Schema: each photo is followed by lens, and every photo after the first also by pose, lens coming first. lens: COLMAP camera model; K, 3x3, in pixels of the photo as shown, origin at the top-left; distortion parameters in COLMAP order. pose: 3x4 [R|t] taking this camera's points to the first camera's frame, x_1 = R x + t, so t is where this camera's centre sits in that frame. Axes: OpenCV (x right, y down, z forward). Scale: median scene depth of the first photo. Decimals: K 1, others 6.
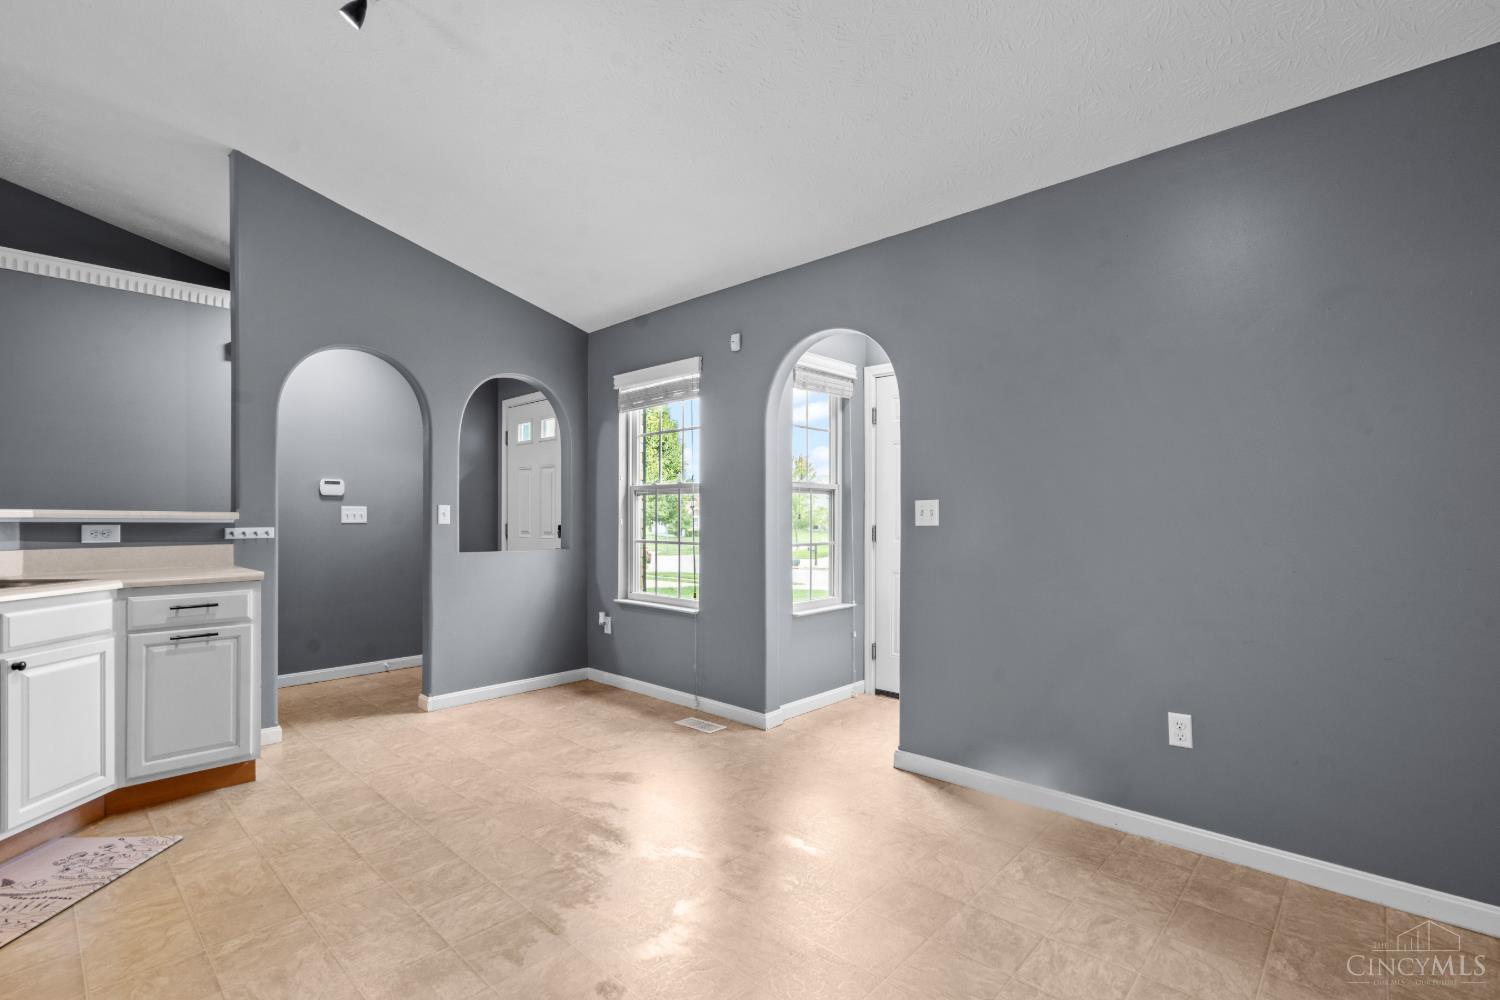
lens RADIAL K [[678.8, 0, 753.8], [0, 678.8, 507.4], [0, 0, 1]] dist [-0.002696, 0.000236]
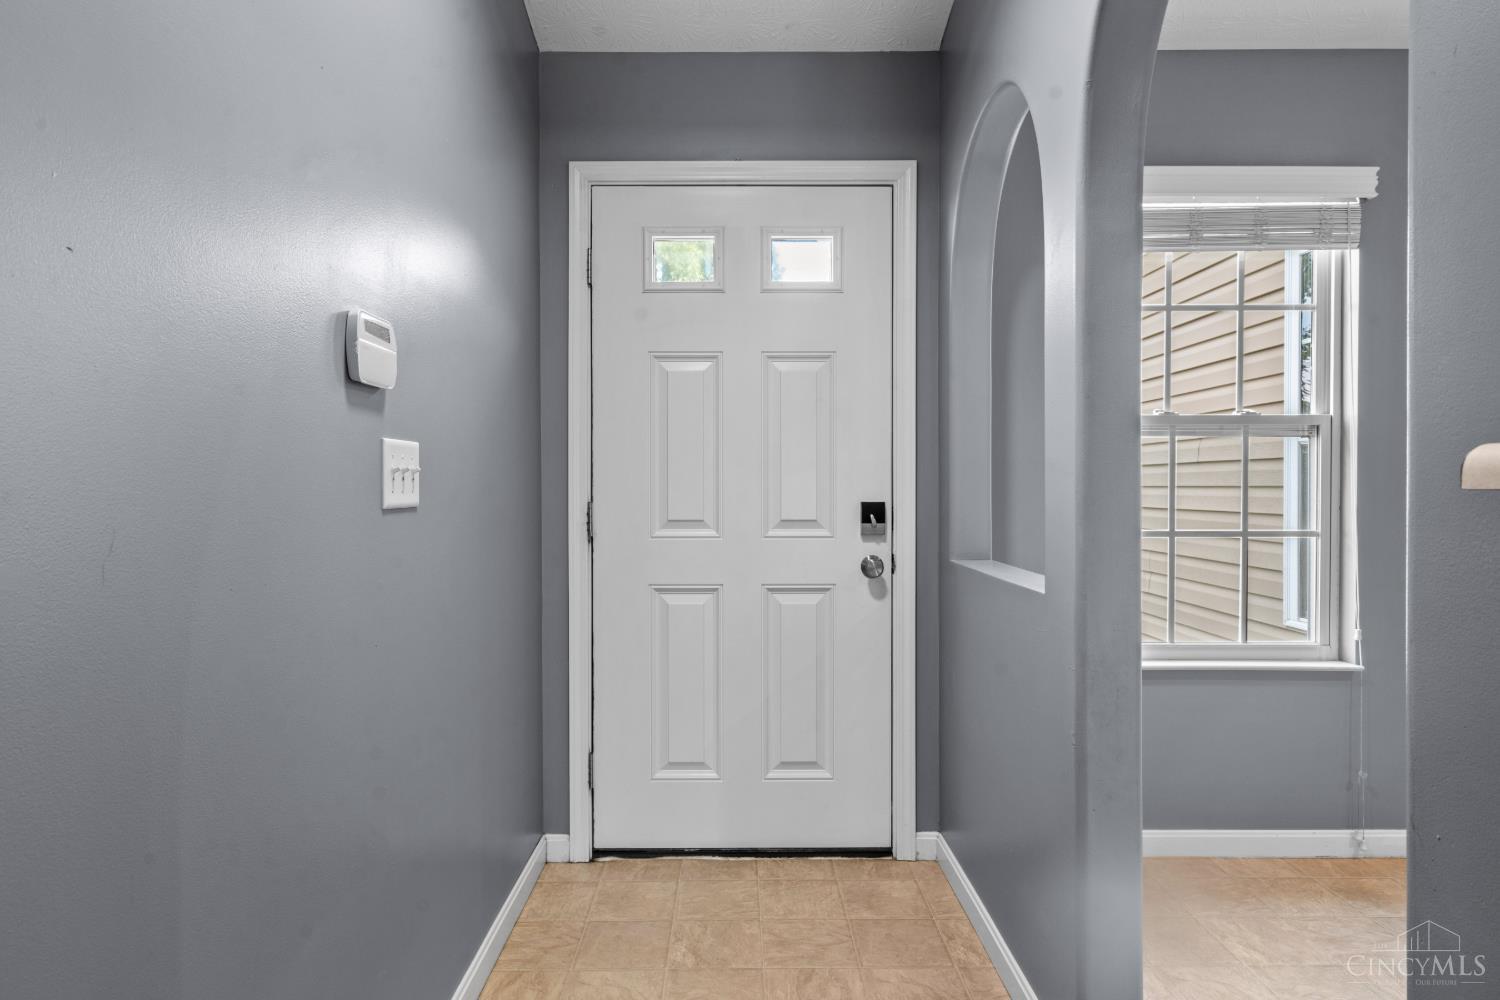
lens RADIAL K [[892.8, 0, 751.5], [0, 892.8, 454.5], [0, 0, 1]] dist [0.056710, -0.057587]
pose [[0.723443, 0.015509, 0.690210, -0.280359], [-0.007316, 0.999864, -0.014798, 0.002754], [-0.690346, 0.005656, 0.723457, 0.259695]]
